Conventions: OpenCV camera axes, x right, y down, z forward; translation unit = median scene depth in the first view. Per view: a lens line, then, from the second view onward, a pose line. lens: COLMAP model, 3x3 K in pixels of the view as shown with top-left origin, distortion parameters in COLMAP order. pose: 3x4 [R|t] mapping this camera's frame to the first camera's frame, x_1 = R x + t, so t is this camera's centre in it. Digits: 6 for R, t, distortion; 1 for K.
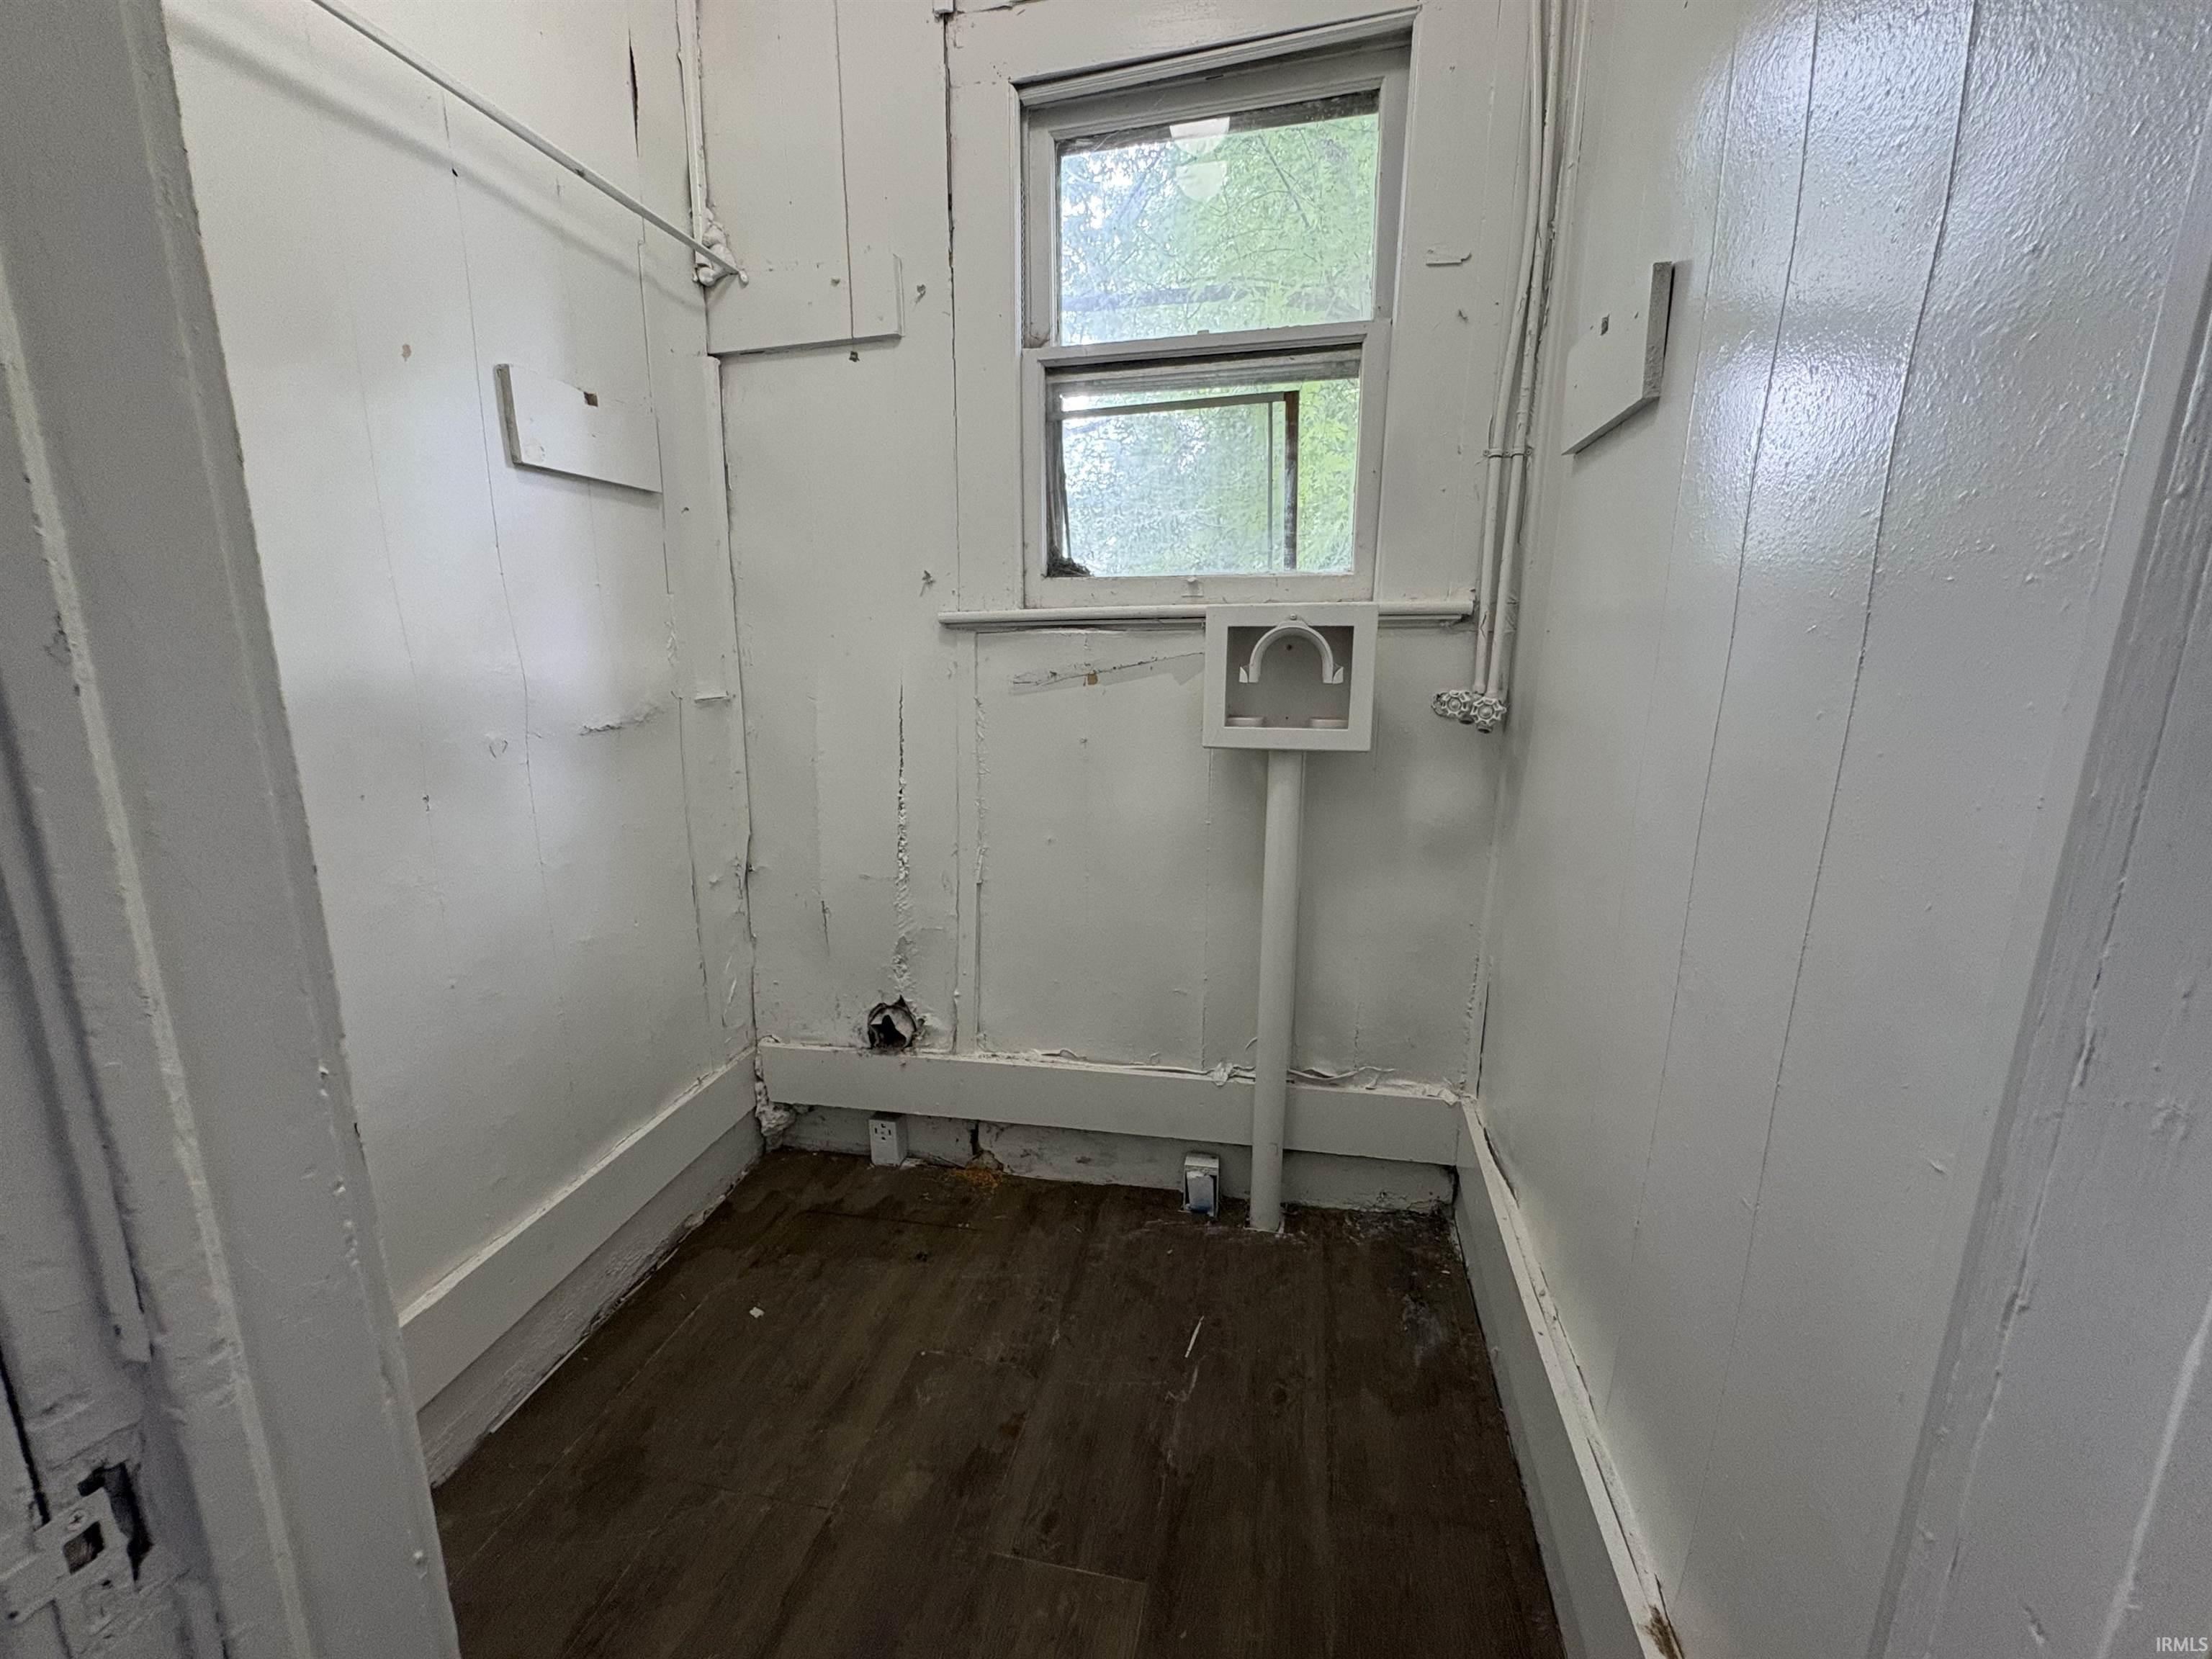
lens RADIAL K [[879.7, 0, 1098.2], [0, 879.7, 825.4], [0, 0, 1]] dist [0.000324, 0.000433]
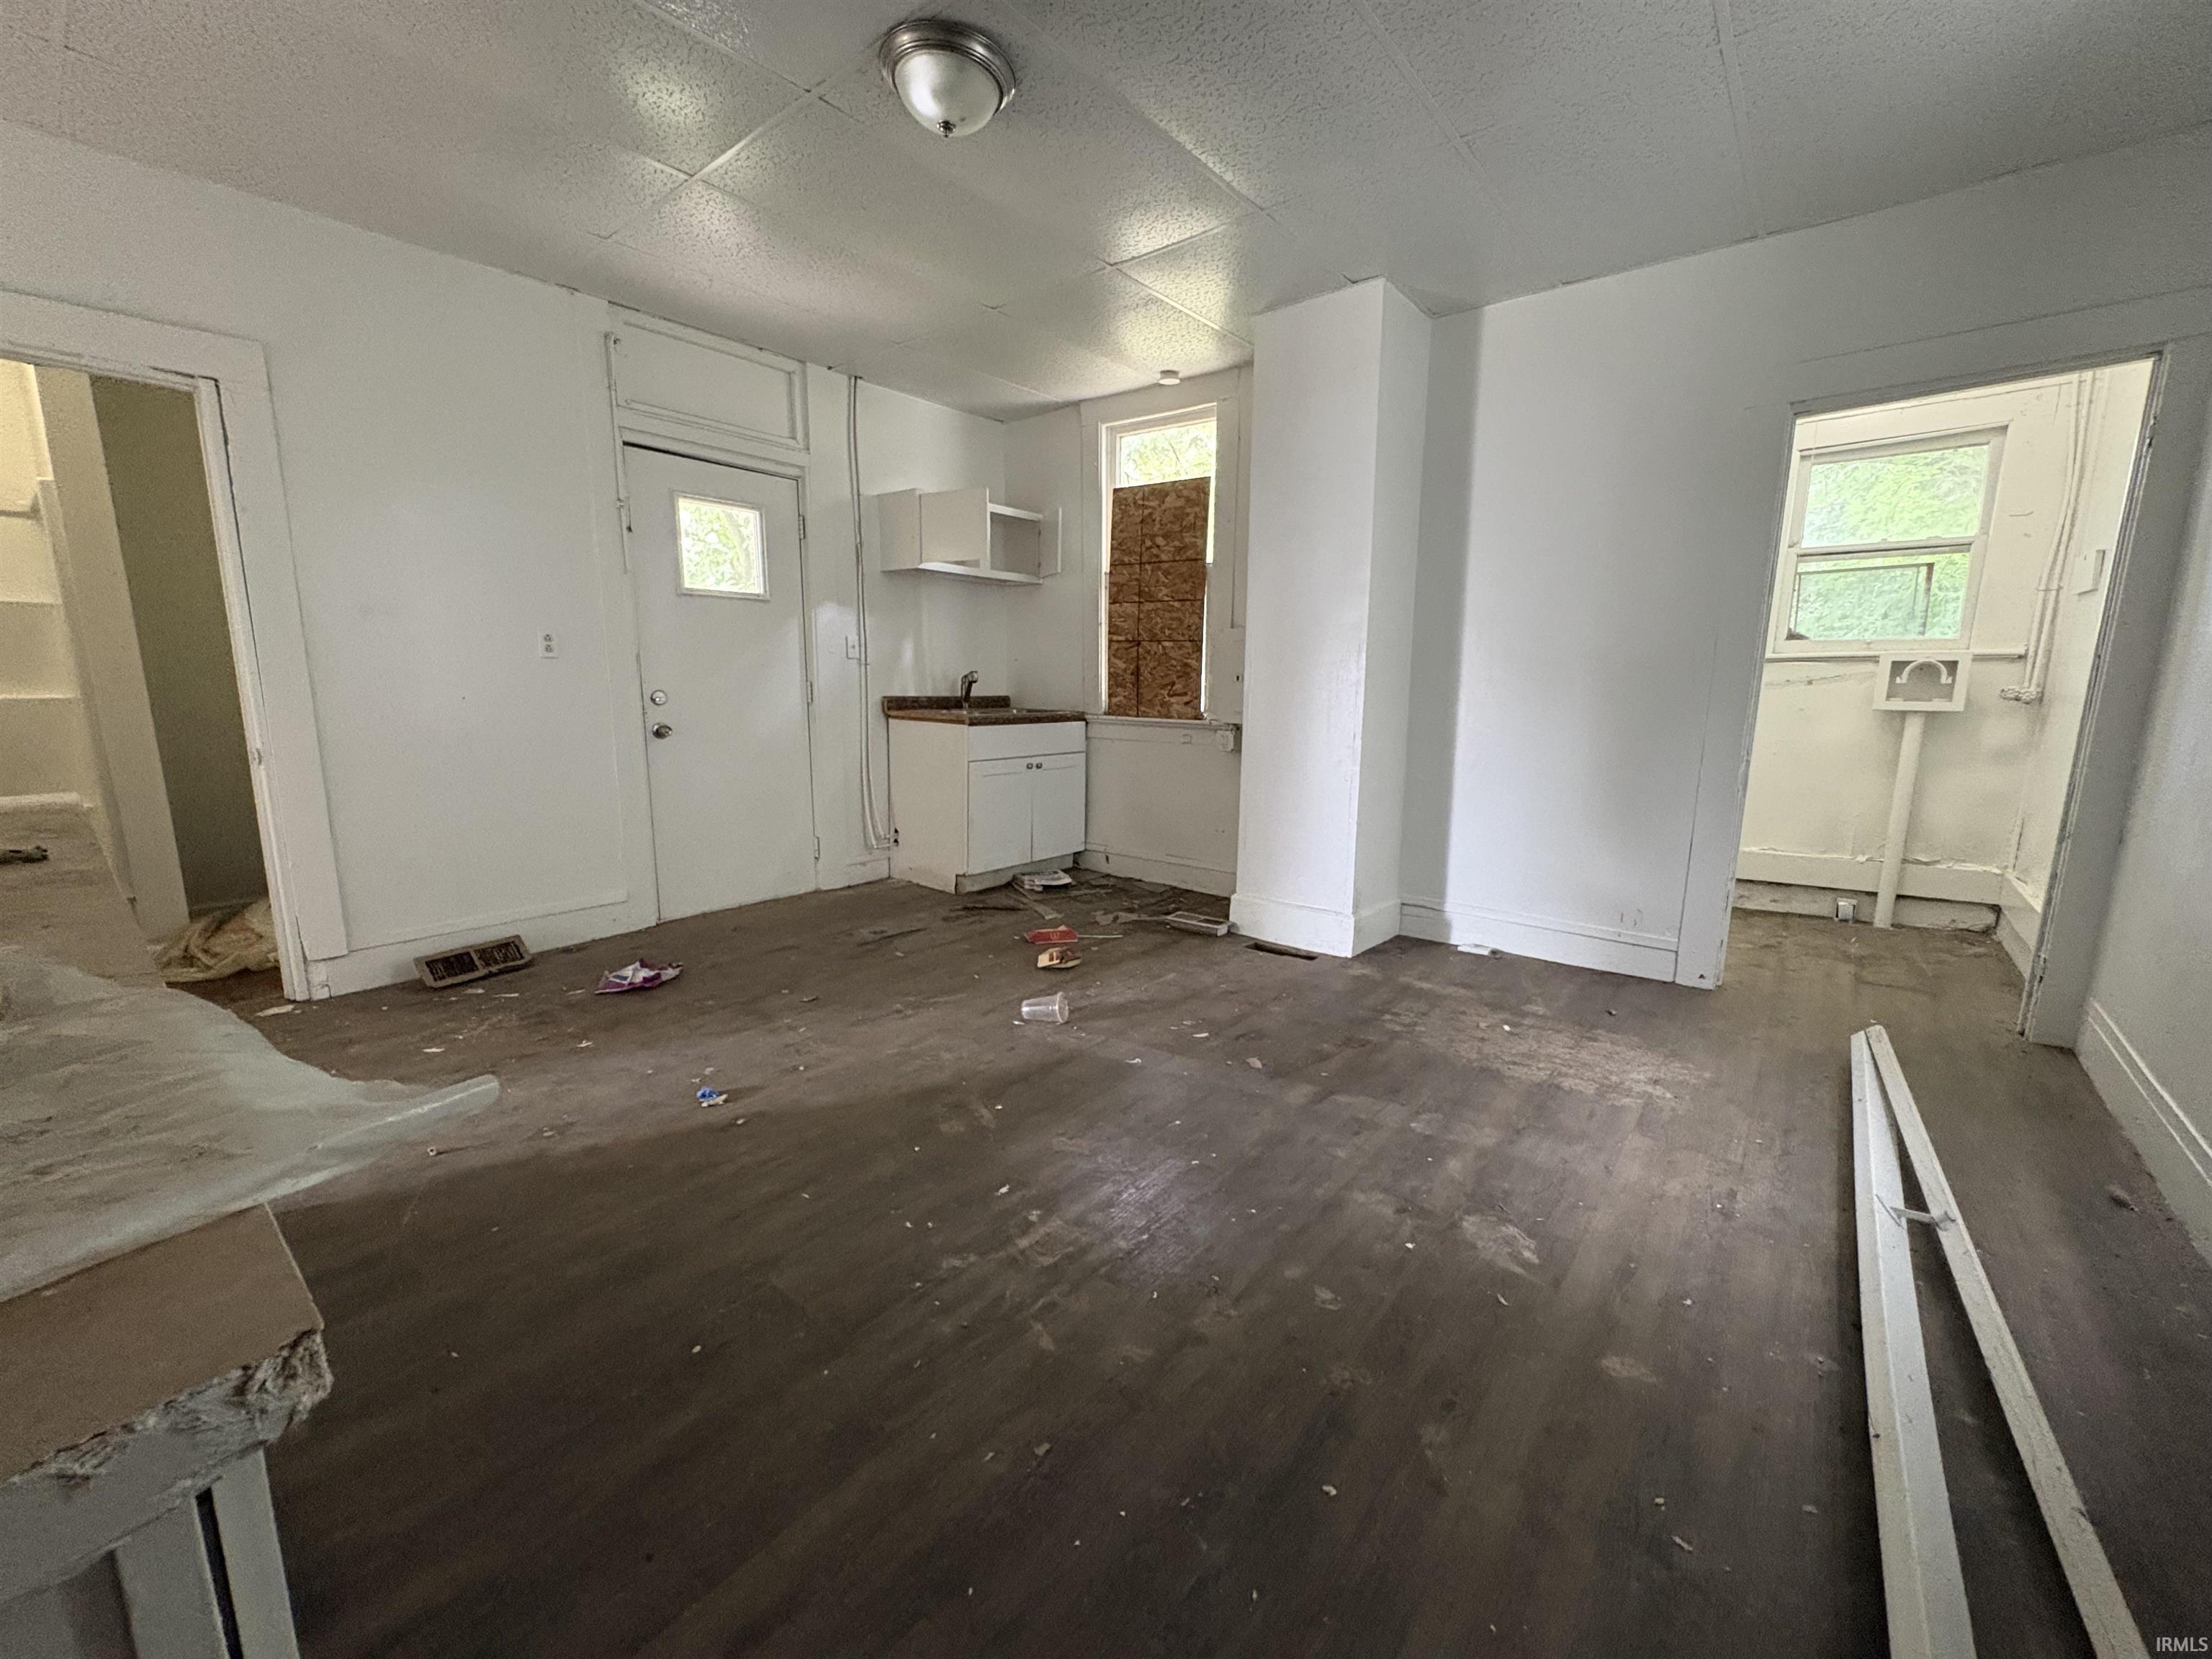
lens RADIAL K [[879.7, 0, 1105.4], [0, 879.7, 824.8], [0, 0, 1]] dist [0.000324, 0.000433]
pose [[0.897624, 0.075865, -0.434184, -0.716102], [-0.091680, 0.995667, -0.015564, 0.467696], [0.431121, 0.053776, 0.900690, -2.128654]]
